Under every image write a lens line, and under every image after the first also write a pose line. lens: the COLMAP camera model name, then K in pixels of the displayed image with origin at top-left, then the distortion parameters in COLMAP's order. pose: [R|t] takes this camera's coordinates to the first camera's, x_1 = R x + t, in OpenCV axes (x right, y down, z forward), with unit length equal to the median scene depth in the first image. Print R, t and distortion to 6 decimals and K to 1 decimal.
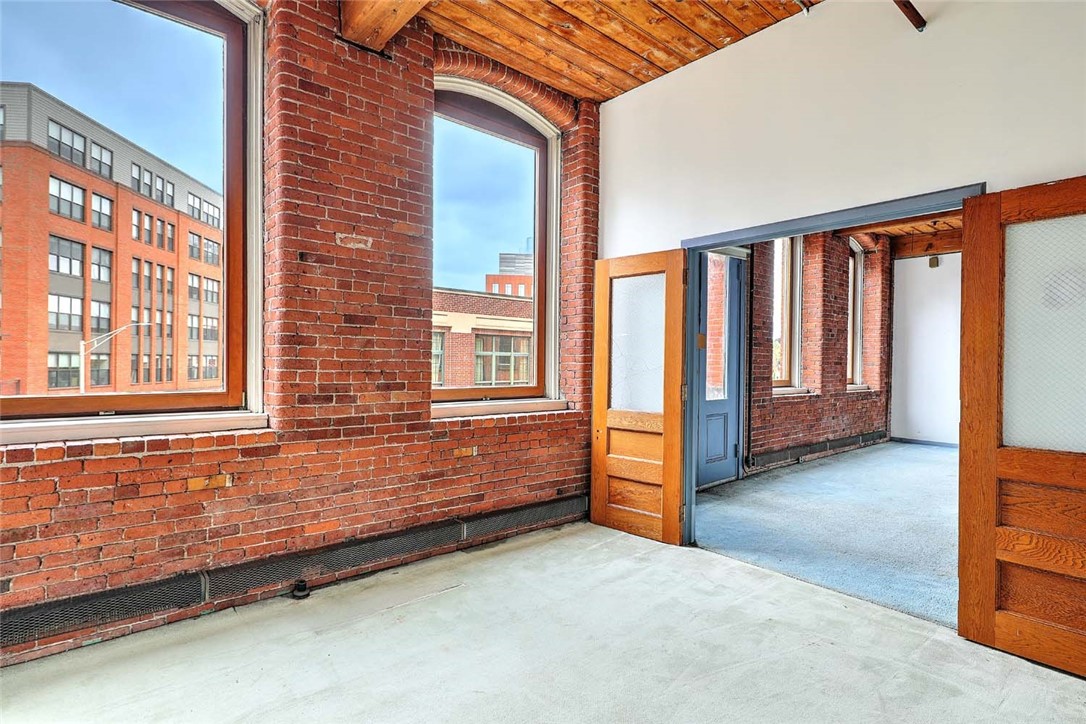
lens RADIAL K [[544.5, 0, 552.2], [0, 544.5, 363.1], [0, 0, 1]] dist [0.006307, -0.002668]
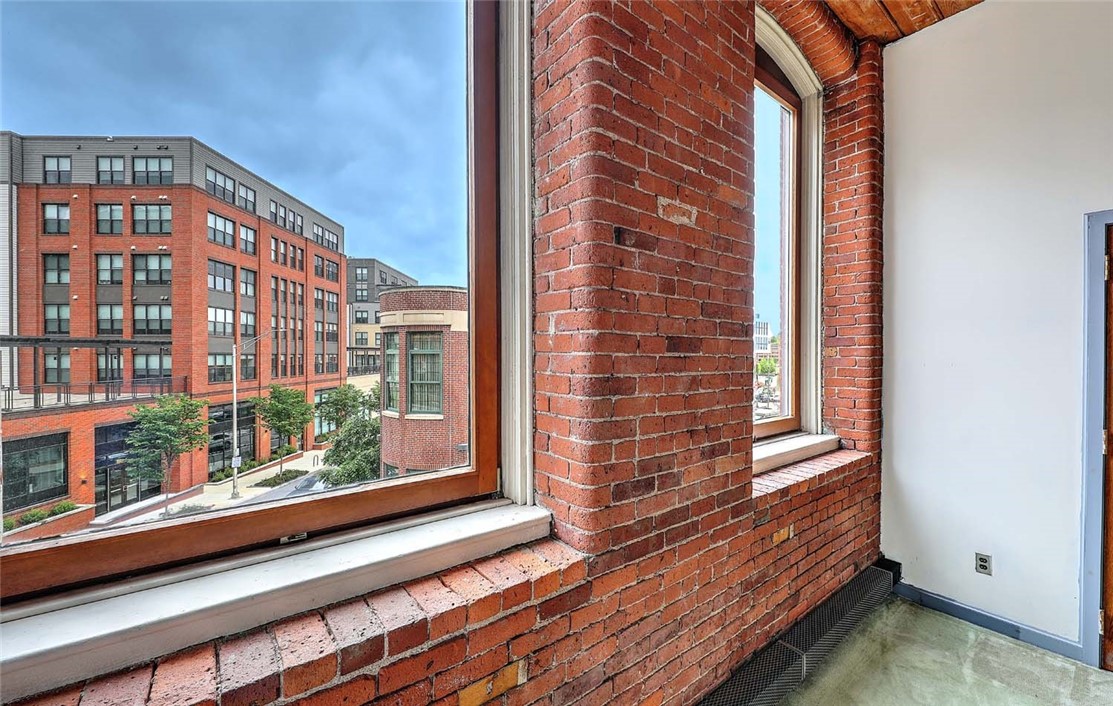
lens RADIAL K [[438.3, 0, 564.7], [0, 438.3, 357.0], [0, 0, 1]] dist [0.001993, -0.000047]
pose [[0.997903, -0.008994, -0.064106, -0.410985], [0.009178, 0.999955, 0.002568, -0.062268], [0.064080, -0.003151, 0.997940, 0.465807]]
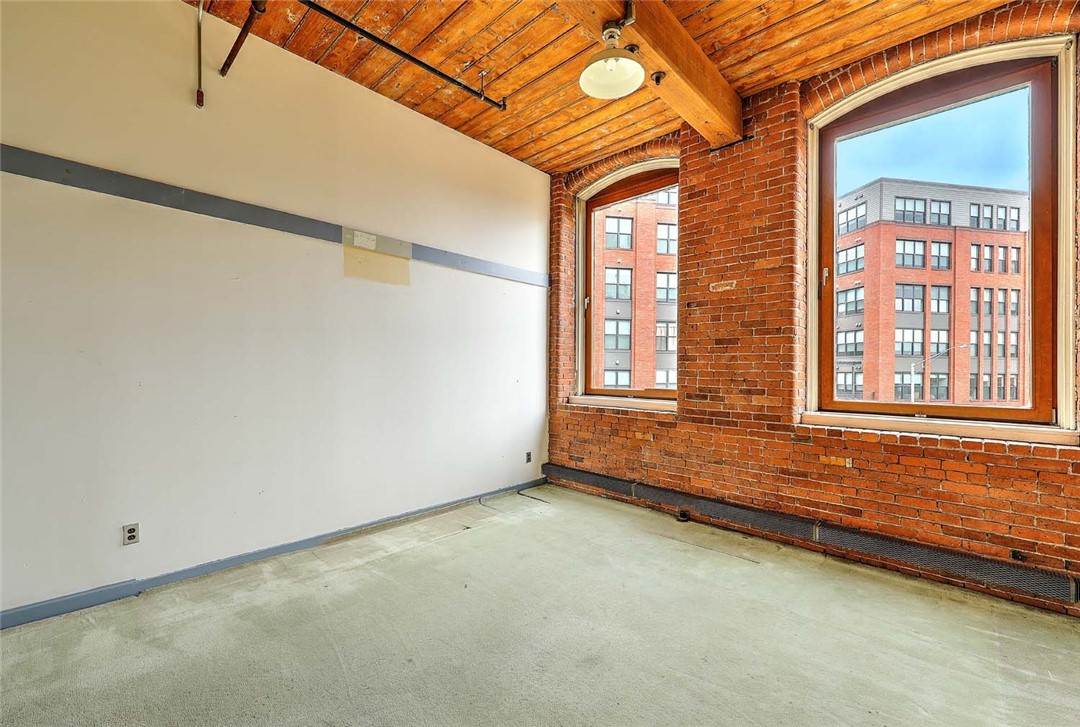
lens RADIAL K [[443.7, 0, 539.1], [0, 443.7, 368.2], [0, 0, 1]] dist [0.004262, -0.003076]
pose [[0.085001, -0.015338, -0.996263, 0.658762], [-0.015108, 0.999747, -0.016681, 0.012458], [0.996266, 0.016470, 0.084747, 0.393189]]
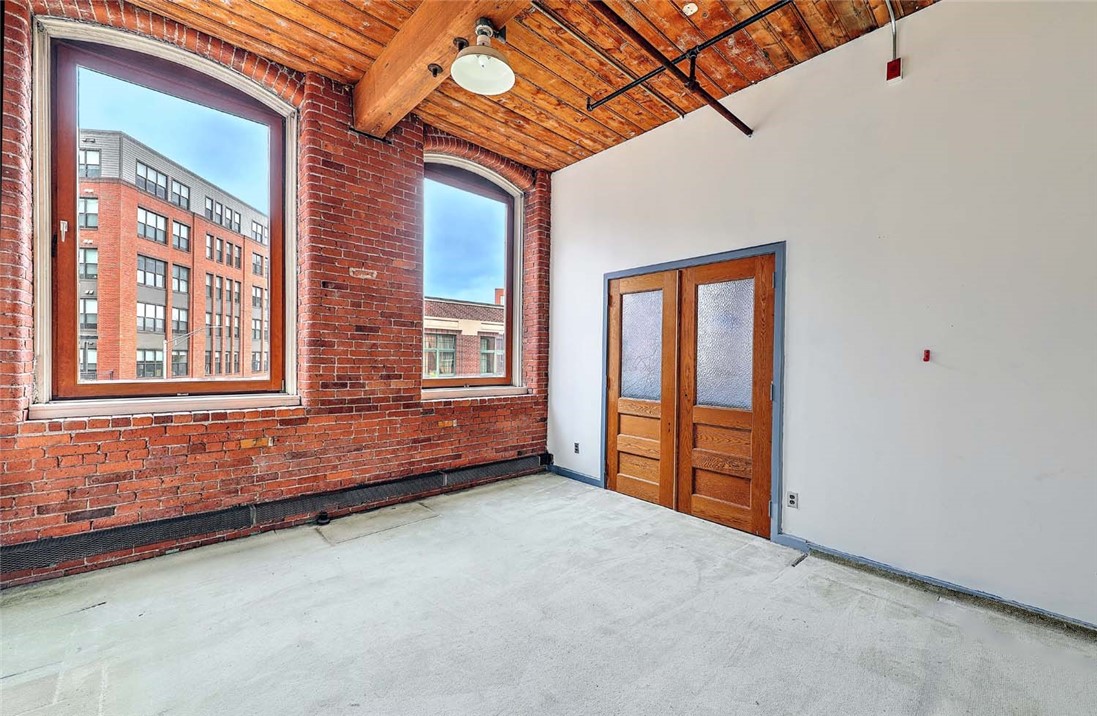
lens RADIAL K [[430.0, 0, 564.8], [0, 430.0, 363.1], [0, 0, 1]] dist [0.002231, -0.002550]
pose [[0.999241, 0.004170, 0.038735, 0.104466], [-0.004502, 0.999954, 0.008479, -0.003089], [-0.038698, -0.008647, 0.999214, -0.121095]]
